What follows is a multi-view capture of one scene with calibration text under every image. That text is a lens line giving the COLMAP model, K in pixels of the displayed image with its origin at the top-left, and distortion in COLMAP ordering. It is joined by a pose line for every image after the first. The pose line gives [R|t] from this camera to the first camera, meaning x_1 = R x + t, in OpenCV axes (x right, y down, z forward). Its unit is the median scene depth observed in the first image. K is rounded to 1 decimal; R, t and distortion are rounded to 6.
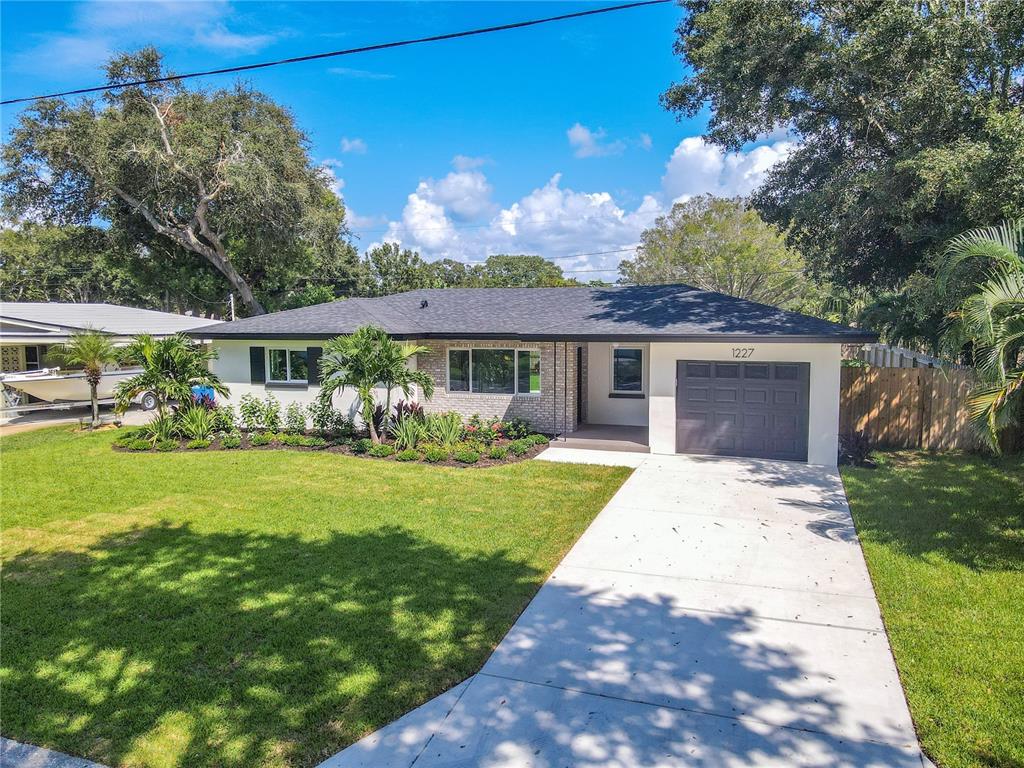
lens RADIAL K [[726.3, 0, 515.0], [0, 726.3, 364.4], [0, 0, 1]] dist [-0.050831, 0.105270]
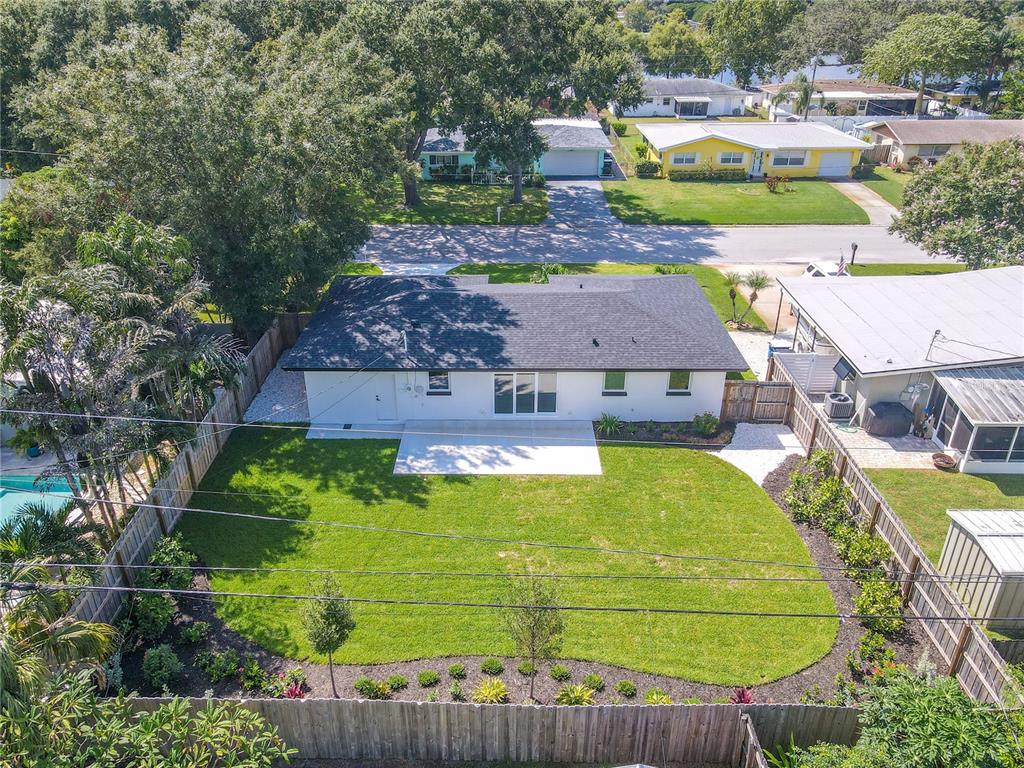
lens RADIAL K [[752.5, 0, 507.7], [0, 752.5, 382.7], [0, 0, 1]] dist [0.015026, 0.001926]
pose [[-0.945869, 0.153097, -0.286171, 0.904496], [-0.015387, 0.859601, 0.510733, -1.280083], [0.324184, 0.487490, -0.810714, 4.265177]]
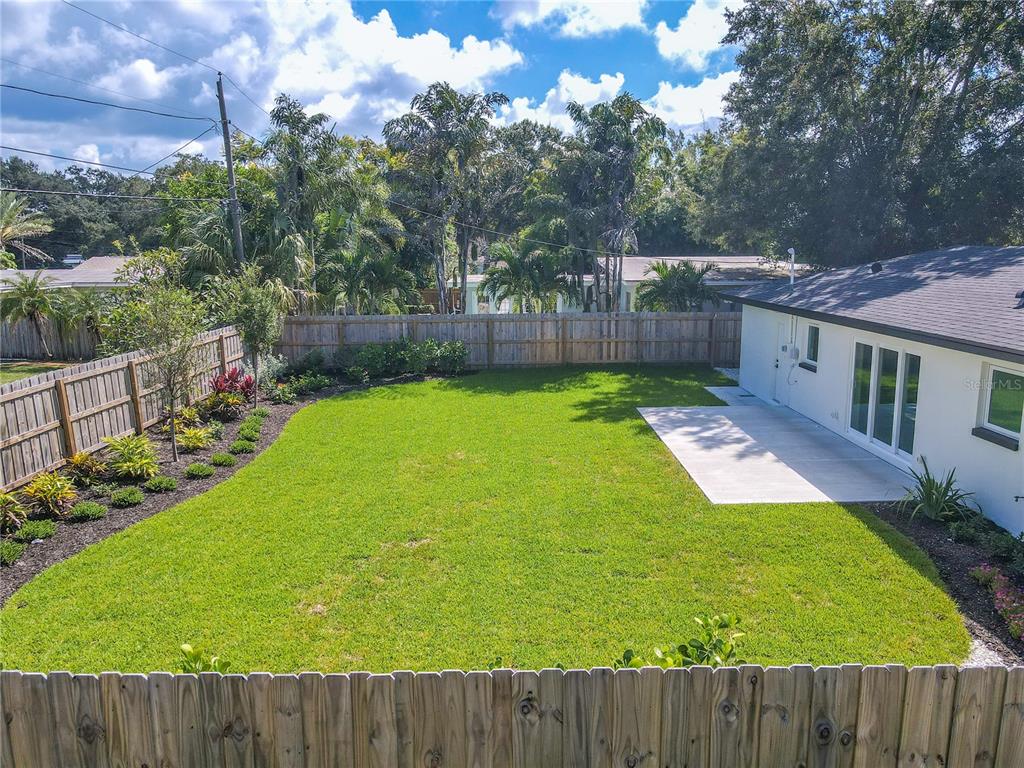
lens RADIAL K [[752.5, 0, 507.7], [0, 752.5, 382.7], [0, 0, 1]] dist [0.015026, 0.001926]
pose [[-0.320132, -0.149798, 0.935455, -0.775970], [0.065888, 0.981509, 0.179721, -0.255144], [-0.945079, 0.119170, -0.304343, 3.210214]]
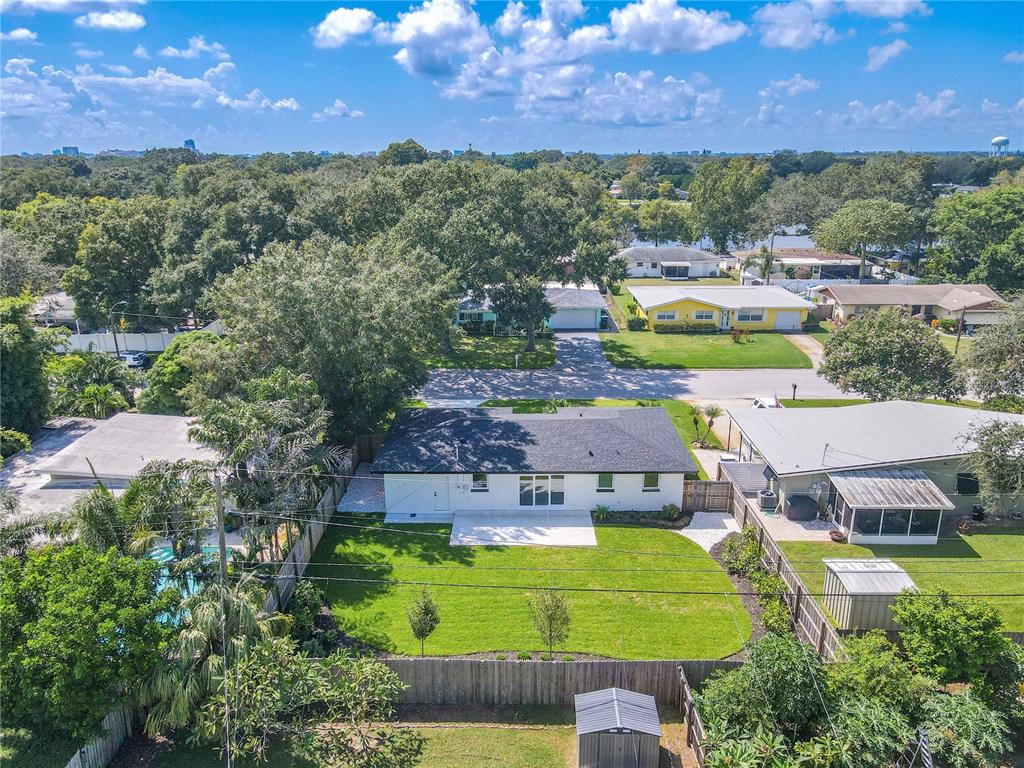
lens RADIAL K [[726.3, 0, 515.0], [0, 726.3, 364.4], [0, 0, 1]] dist [-0.050831, 0.105270]
pose [[-0.946768, 0.092132, -0.308451, 1.235086], [-0.013165, 0.946288, 0.323056, -1.605509], [0.321648, 0.309920, -0.894702, 5.051640]]
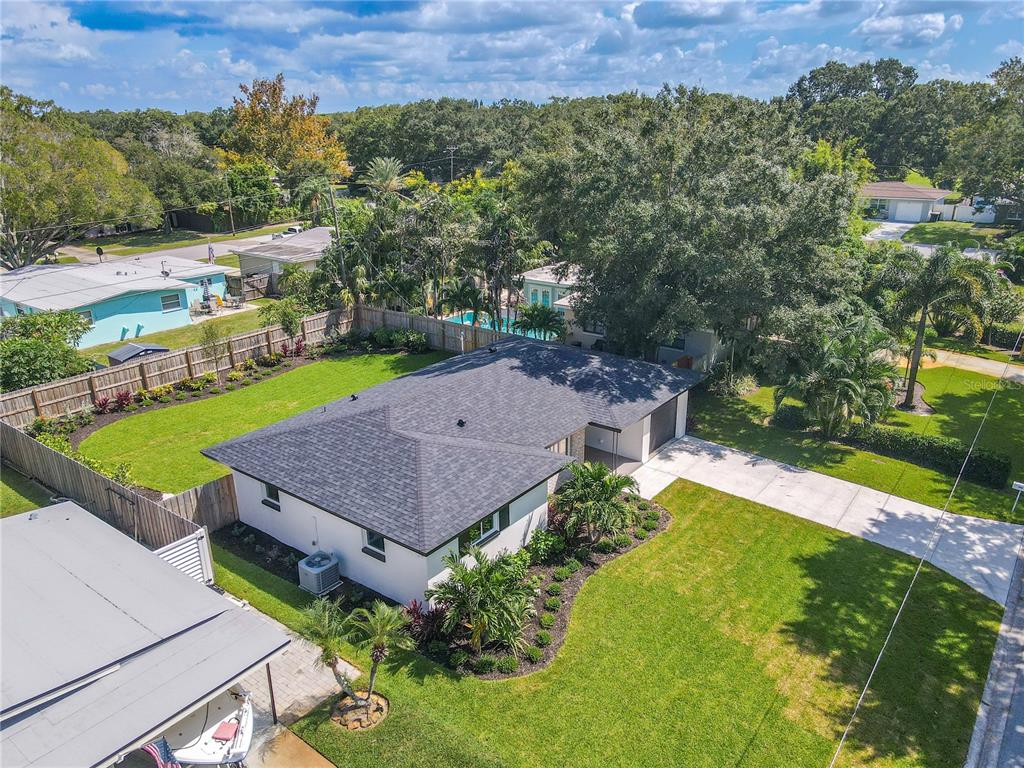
lens RADIAL K [[752.5, 0, 507.7], [0, 752.5, 382.7], [0, 0, 1]] dist [0.015026, 0.001926]
pose [[0.323200, -0.313428, 0.892919, -2.060282], [0.067418, 0.948788, 0.308636, -0.902239], [-0.943926, -0.039552, 0.327779, 1.052898]]
